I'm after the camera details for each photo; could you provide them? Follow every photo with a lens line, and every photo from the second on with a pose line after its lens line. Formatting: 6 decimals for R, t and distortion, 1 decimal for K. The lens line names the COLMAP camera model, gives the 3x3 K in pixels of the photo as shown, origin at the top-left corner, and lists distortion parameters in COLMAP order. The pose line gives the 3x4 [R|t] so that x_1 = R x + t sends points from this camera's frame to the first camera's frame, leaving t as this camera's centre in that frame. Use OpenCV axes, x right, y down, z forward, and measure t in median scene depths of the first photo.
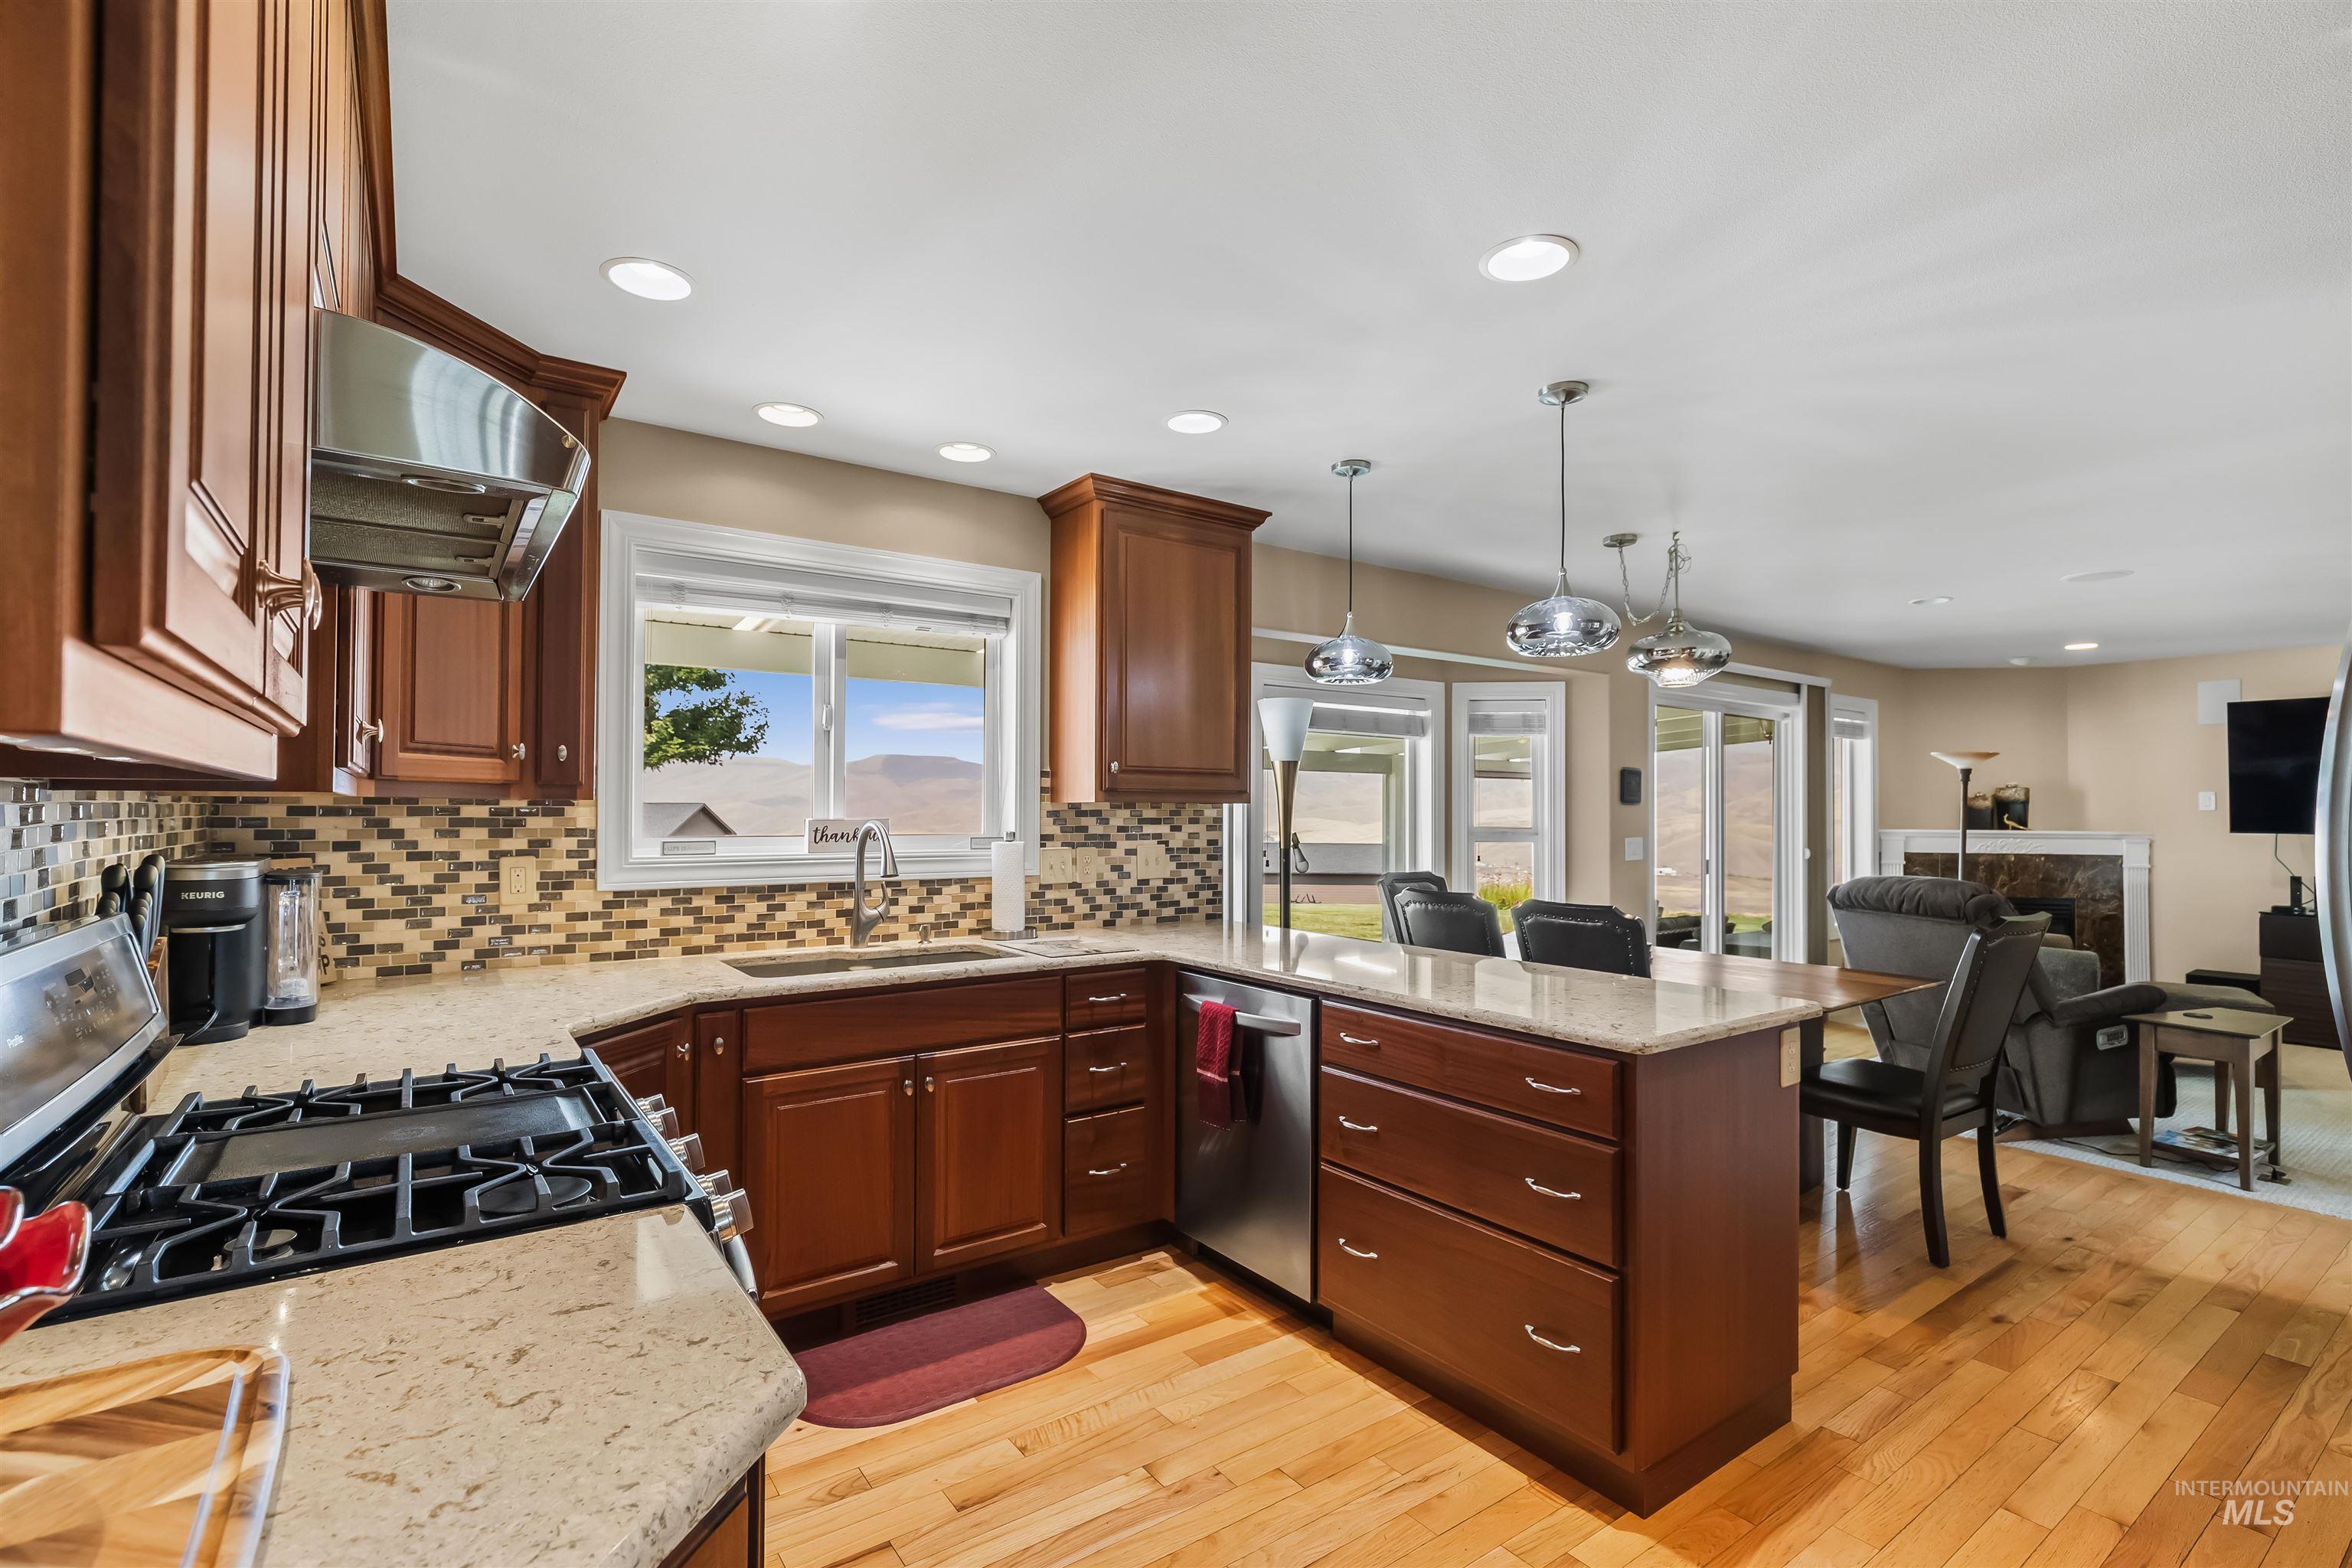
lens RADIAL K [[1076.6, 0, 1159.1], [0, 1076.6, 791.5], [0, 0, 1]] dist [-0.002931, 0.001691]
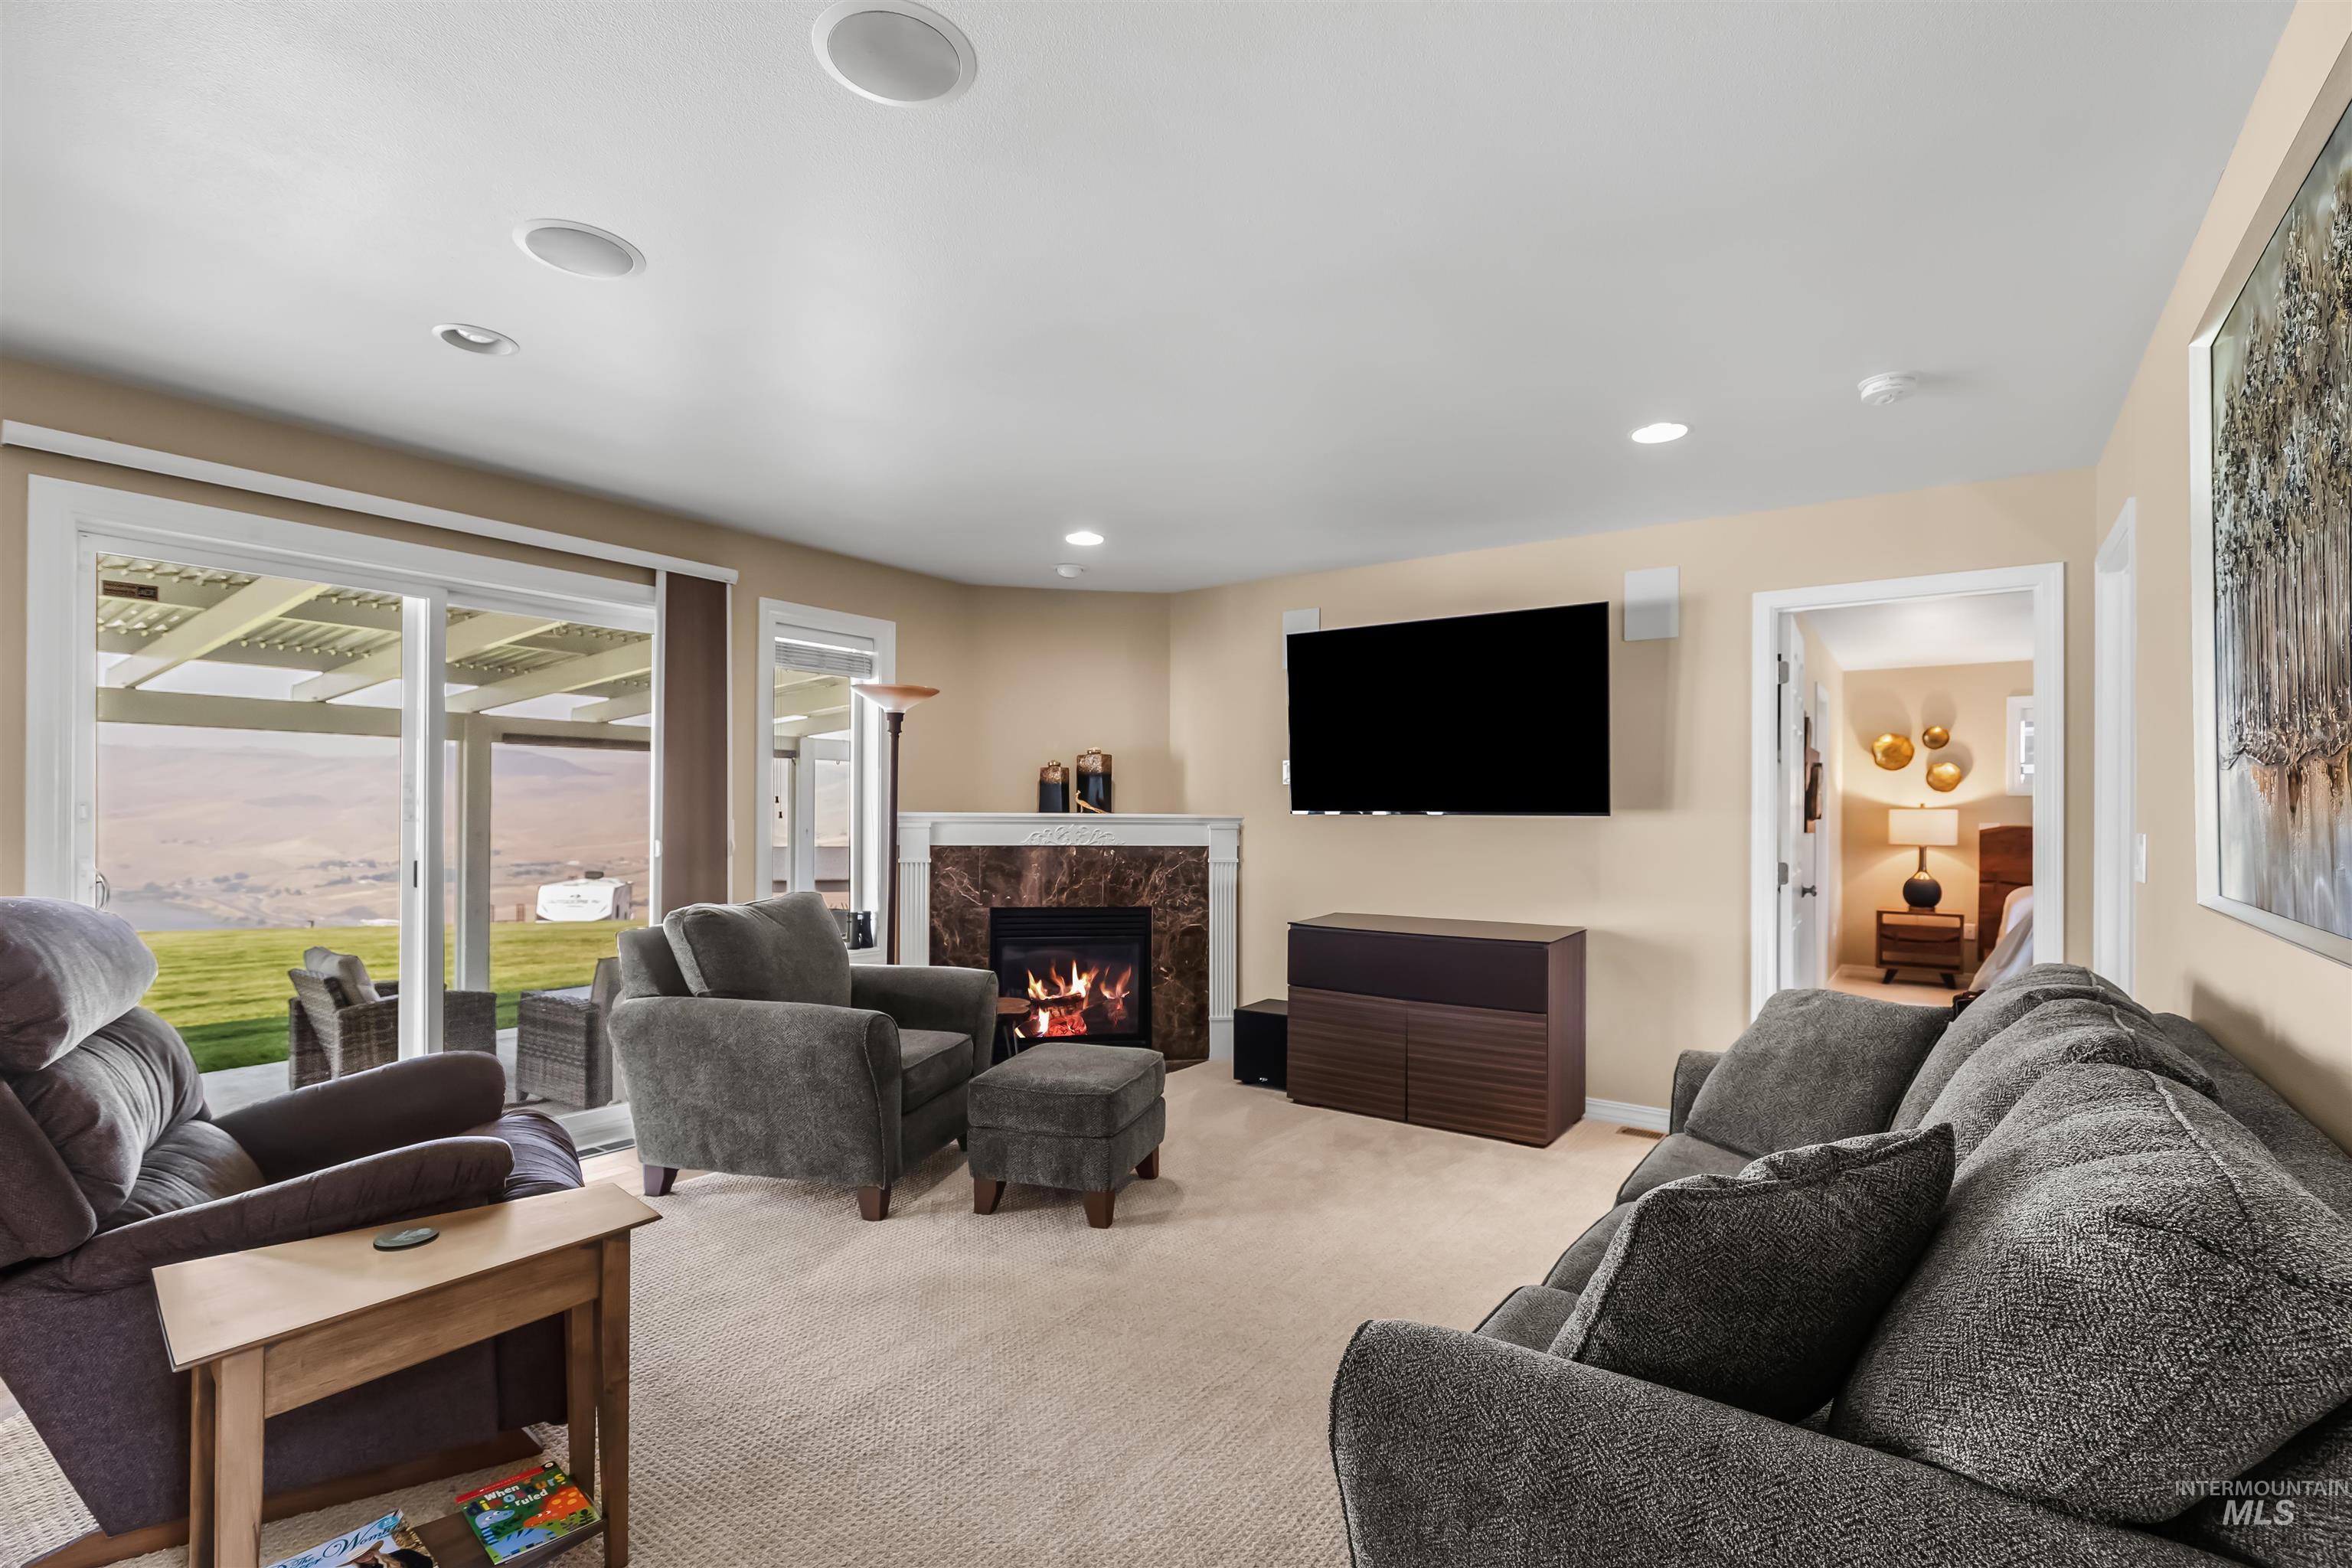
lens RADIAL K [[1076.6, 0, 1174.9], [0, 1076.6, 820.5], [0, 0, 1]] dist [-0.002931, 0.001691]
pose [[0.948949, -0.004215, 0.315402, 1.166159], [-0.003904, 0.999677, 0.025107, 0.042006], [-0.315406, -0.025057, 0.948626, 0.559032]]
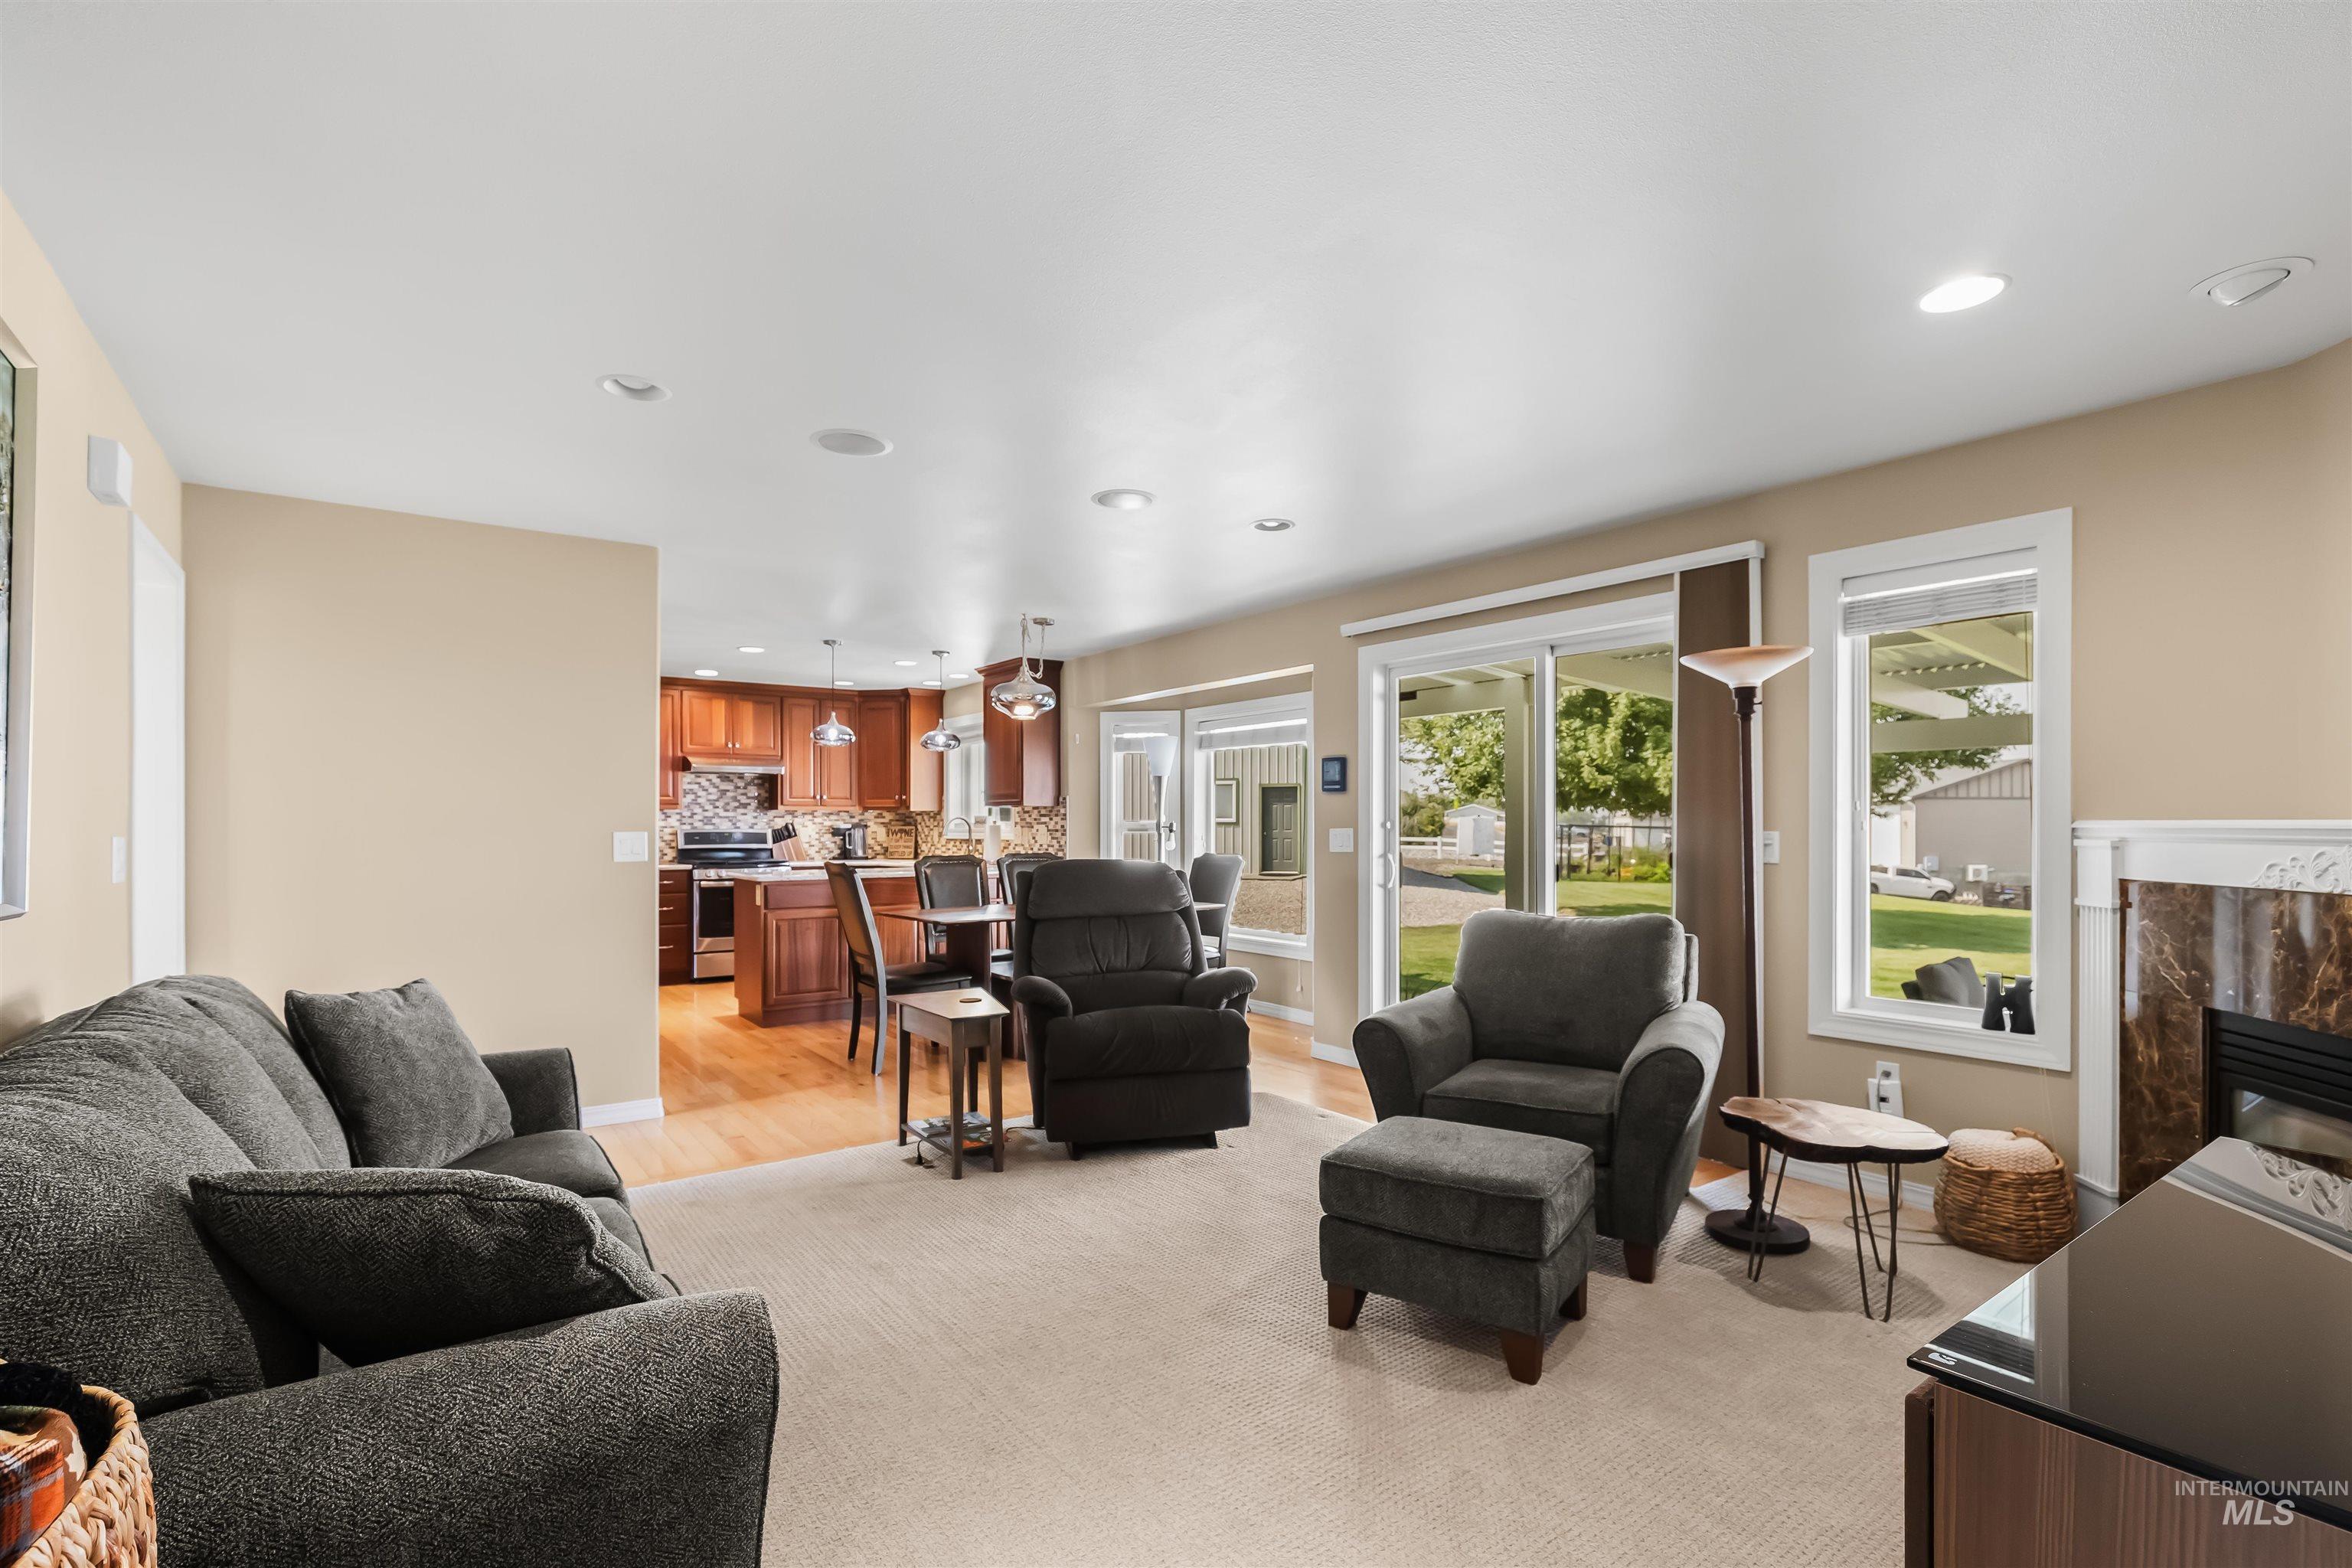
lens RADIAL K [[1076.6, 0, 1169.7], [0, 1076.6, 823.8], [0, 0, 1]] dist [-0.002931, 0.001691]
pose [[0.008687, -0.007907, -0.999931, 2.019781], [0.016568, 0.999833, -0.007762, 0.062874], [0.999825, -0.016500, 0.008817, 1.221748]]
